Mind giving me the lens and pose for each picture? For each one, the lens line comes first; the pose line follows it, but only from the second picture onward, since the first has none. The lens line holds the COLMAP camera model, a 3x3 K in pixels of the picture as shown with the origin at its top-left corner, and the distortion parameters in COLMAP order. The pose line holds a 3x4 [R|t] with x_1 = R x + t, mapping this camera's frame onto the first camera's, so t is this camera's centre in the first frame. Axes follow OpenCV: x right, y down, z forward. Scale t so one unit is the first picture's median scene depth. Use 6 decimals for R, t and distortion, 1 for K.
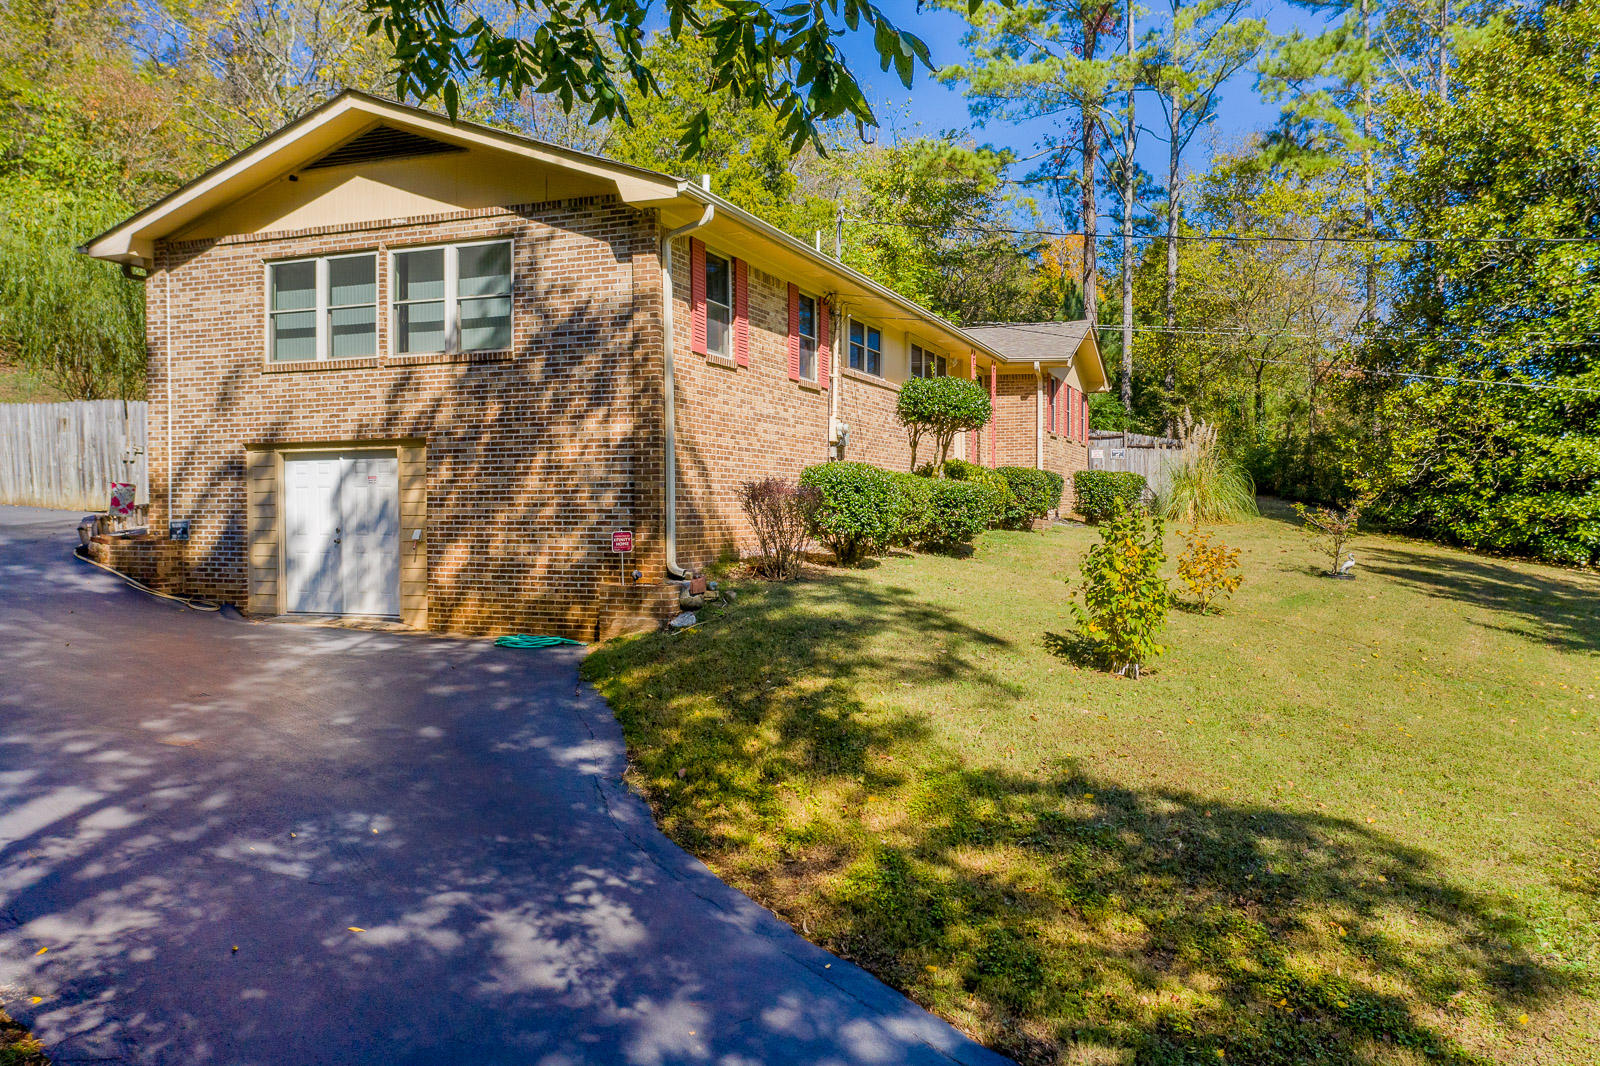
lens RADIAL K [[1268.7, 0, 796.5], [0, 1268.7, 539.0], [0, 0, 1]] dist [-0.030720, -0.002719]
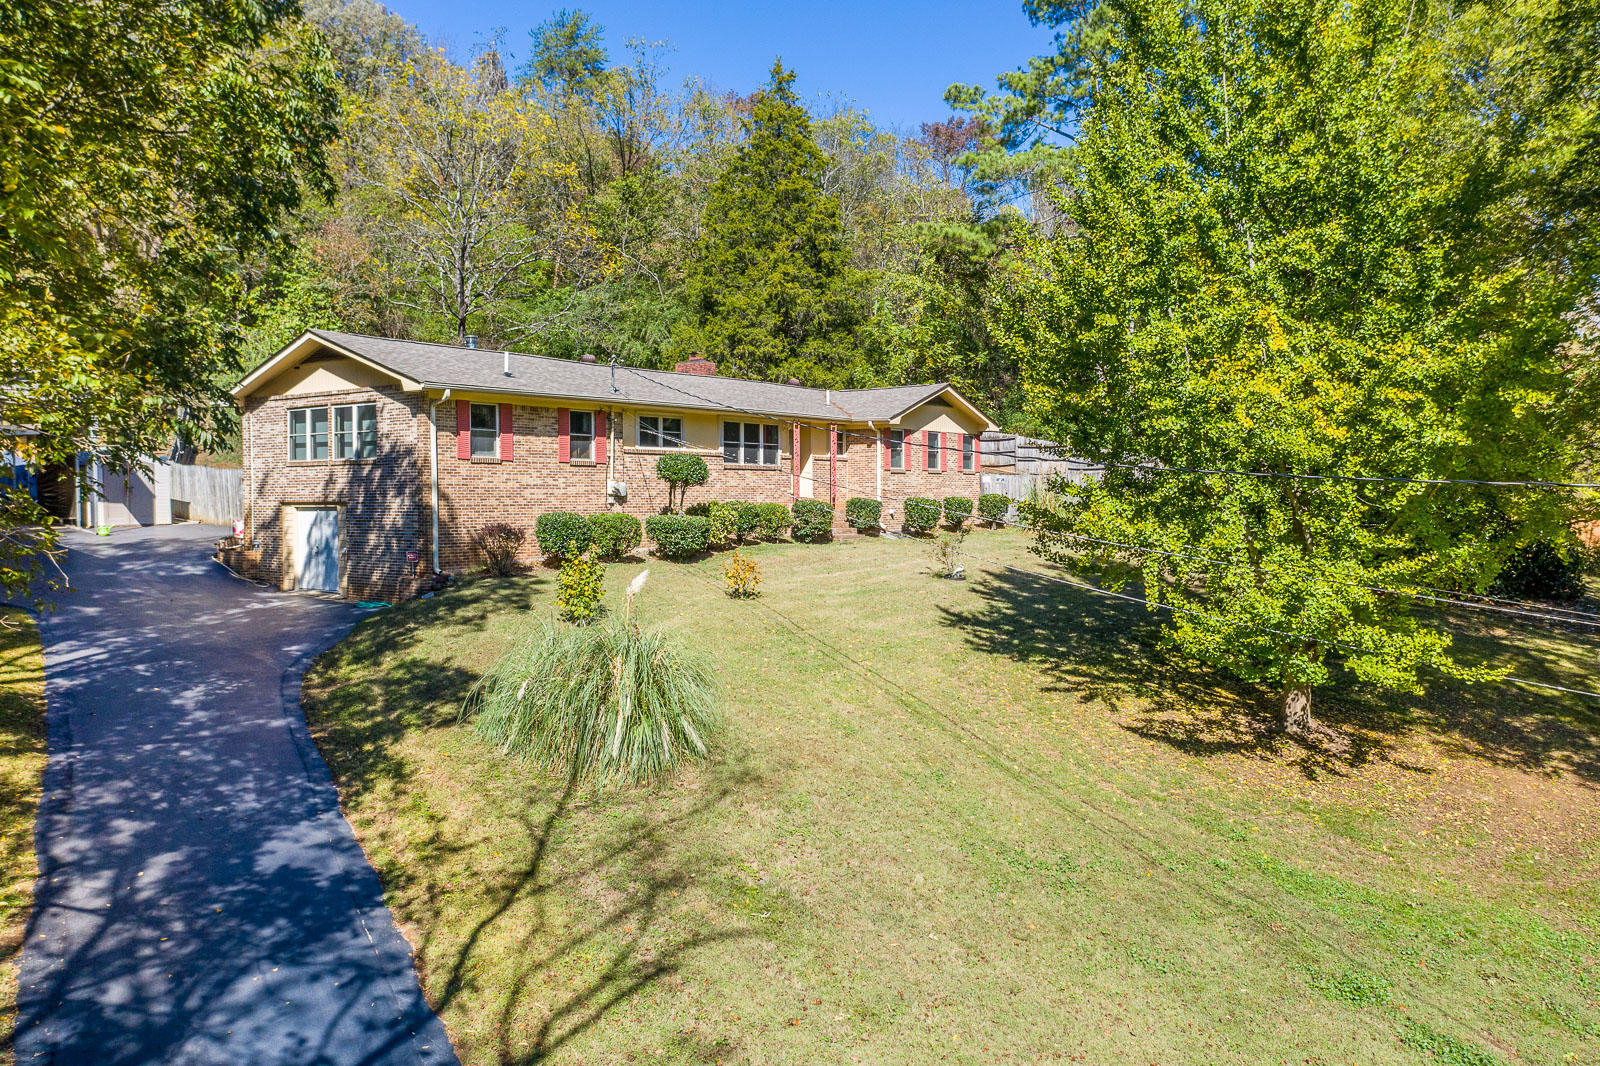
lens RADIAL K [[1268.7, 0, 804.5], [0, 1268.7, 528.1], [0, 0, 1]] dist [-0.030720, -0.002719]
pose [[0.964043, 0.003670, -0.265720, 0.892609], [-0.002452, 0.999985, 0.004917, -0.049529], [0.265734, -0.004089, 0.964038, -0.688668]]
